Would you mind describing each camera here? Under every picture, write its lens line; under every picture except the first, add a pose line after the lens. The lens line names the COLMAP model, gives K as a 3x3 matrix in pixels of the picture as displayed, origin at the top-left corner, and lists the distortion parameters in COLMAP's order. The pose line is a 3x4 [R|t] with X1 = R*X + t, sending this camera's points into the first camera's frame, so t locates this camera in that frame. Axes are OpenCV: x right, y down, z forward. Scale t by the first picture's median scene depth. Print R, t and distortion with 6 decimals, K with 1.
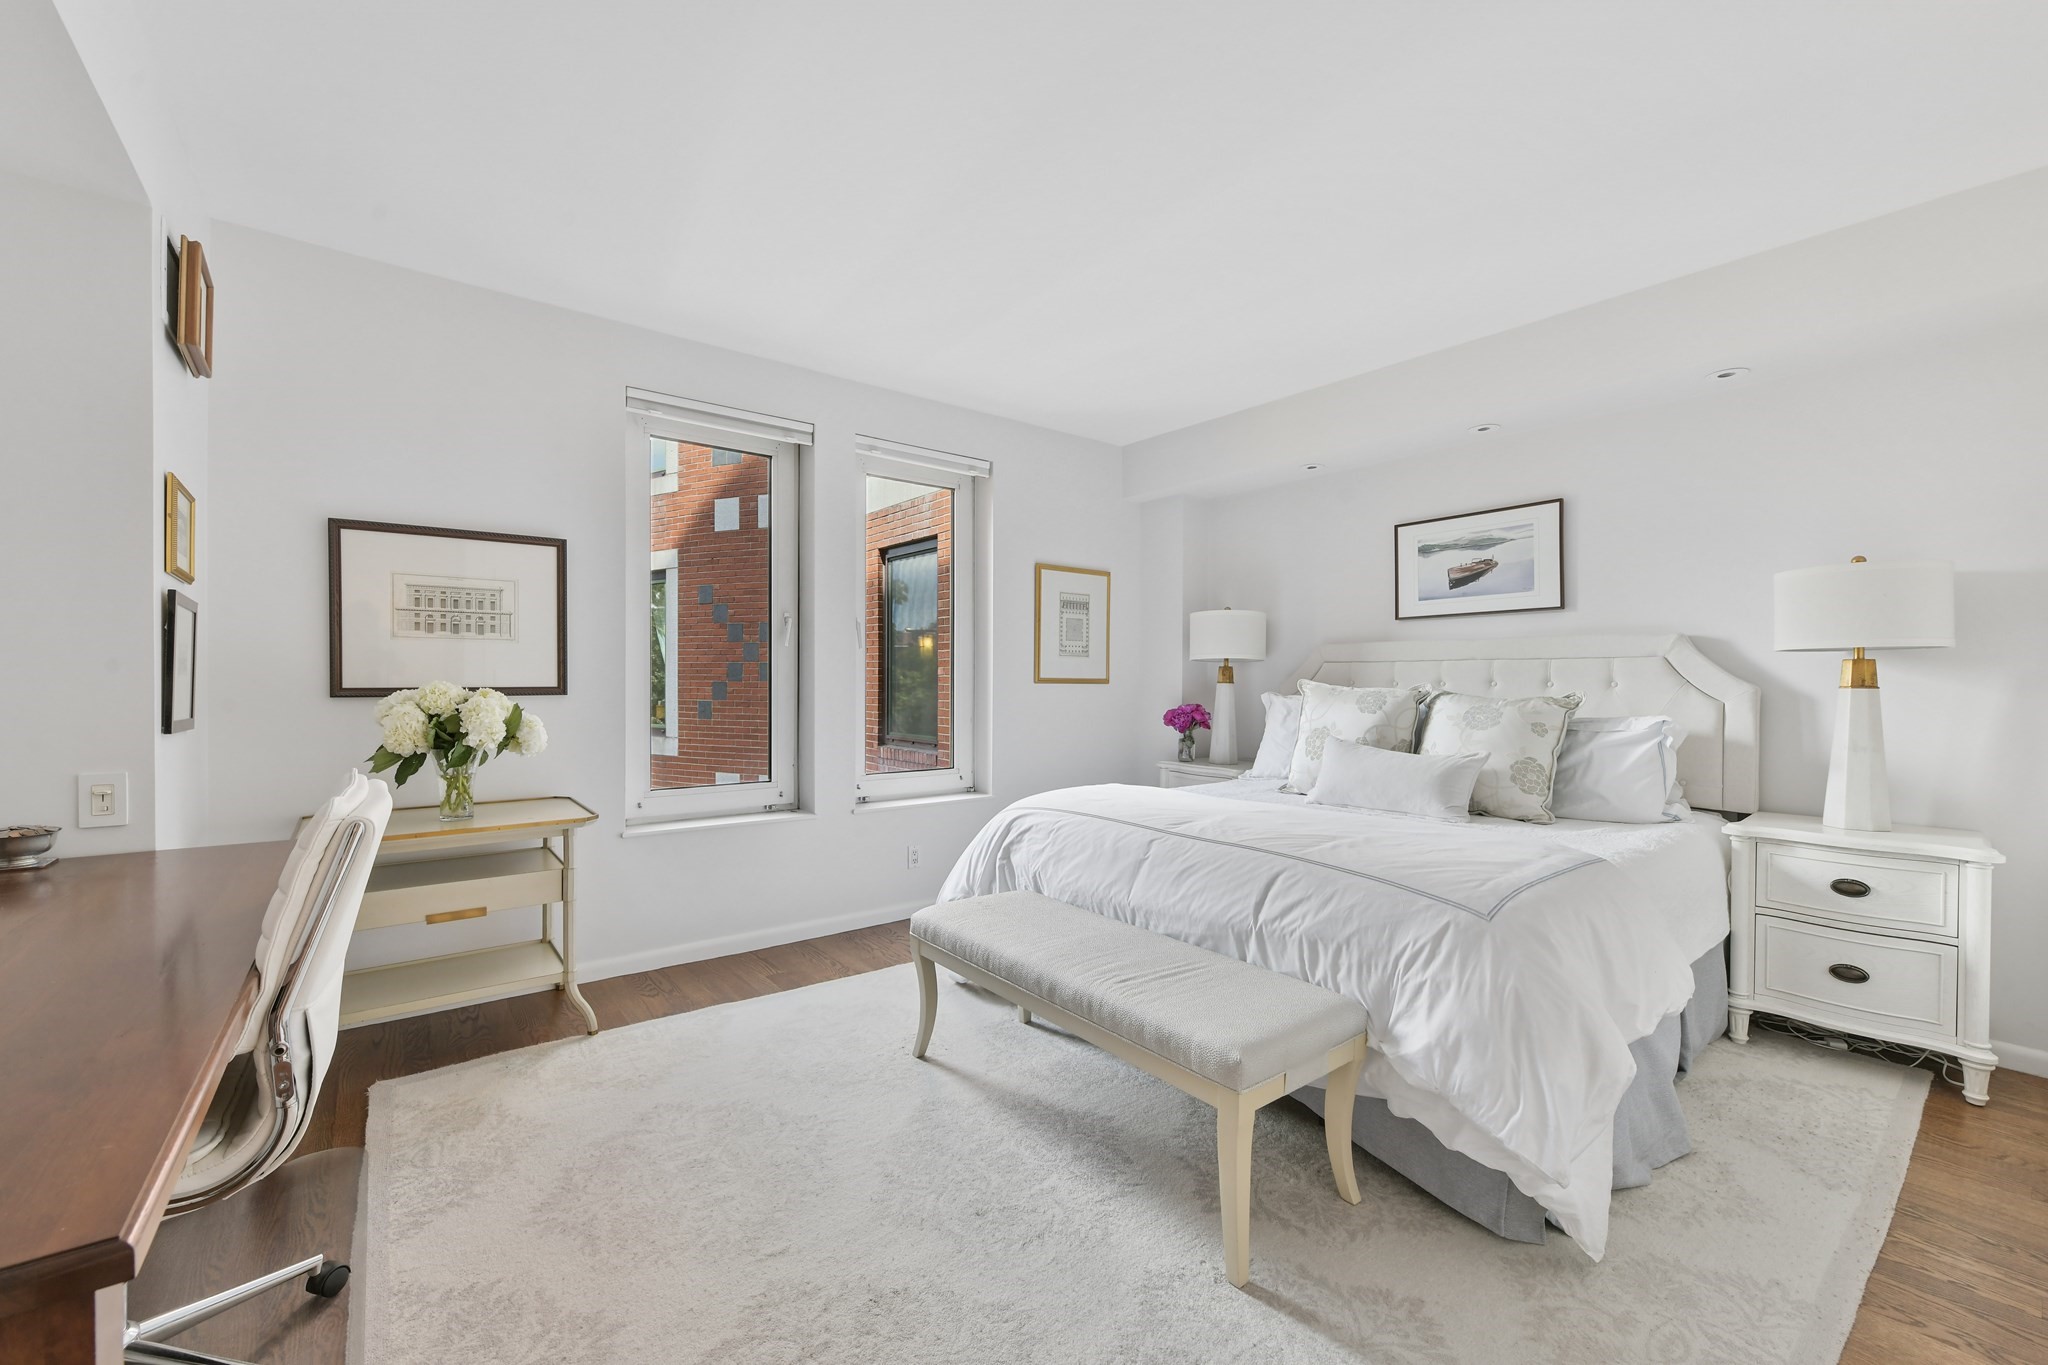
lens RADIAL K [[826.2, 0, 1024.7], [0, 826.2, 669.8], [0, 0, 1]] dist [-0.002653, -0.000109]
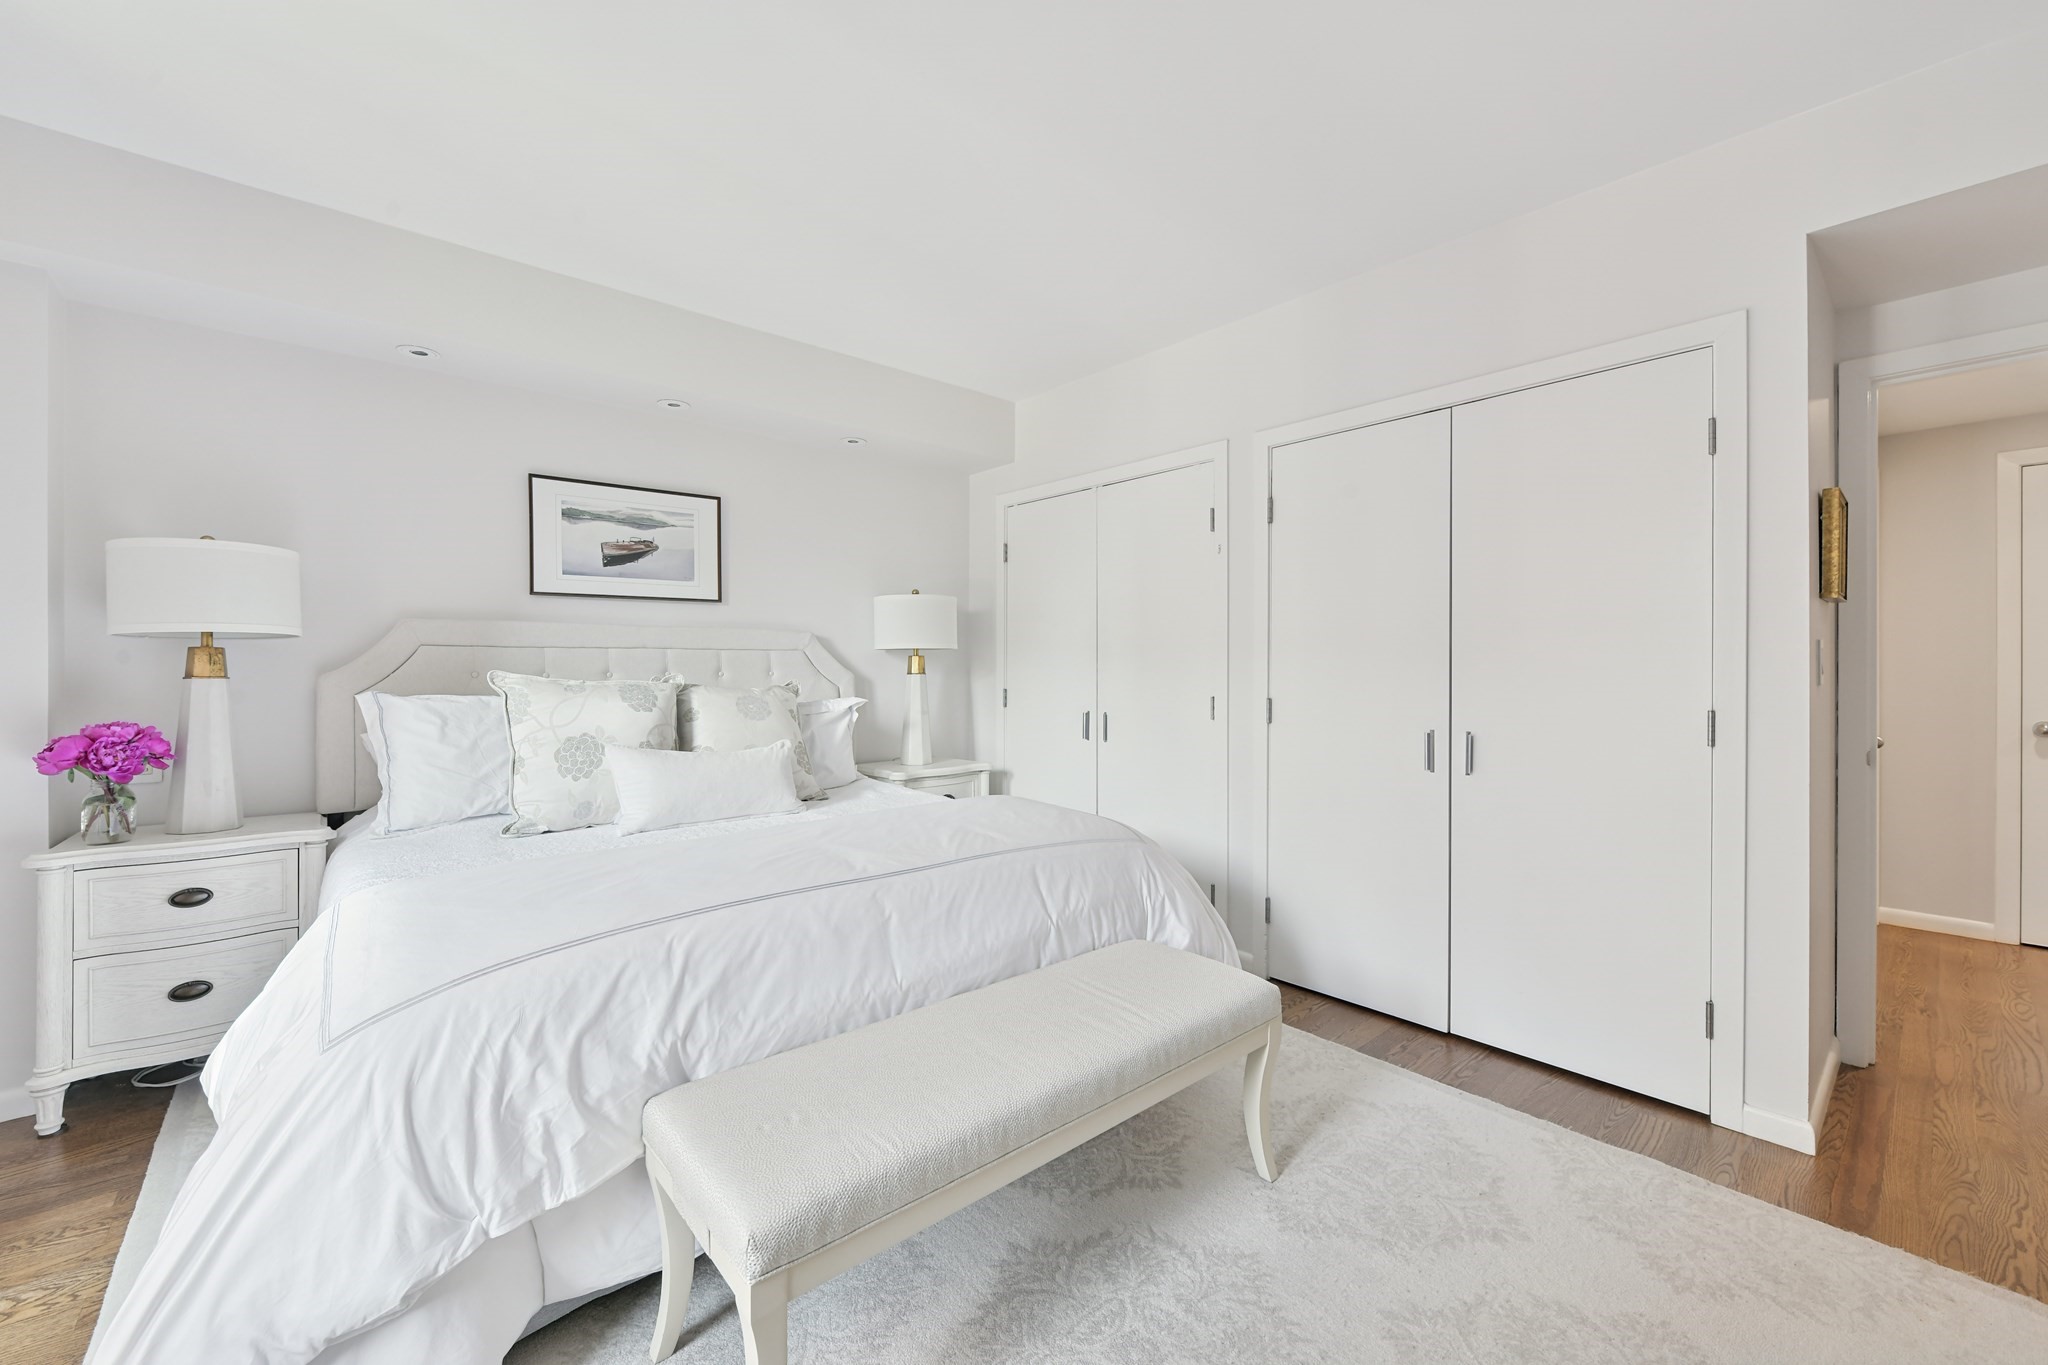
lens RADIAL K [[826.2, 0, 1024.7], [0, 826.2, 669.8], [0, 0, 1]] dist [-0.002653, -0.000109]
pose [[-0.063286, -0.005162, 0.997982, -0.415825], [-0.010452, 0.999935, 0.004509, 0.003521], [-0.997941, -0.010145, -0.063336, 0.660839]]
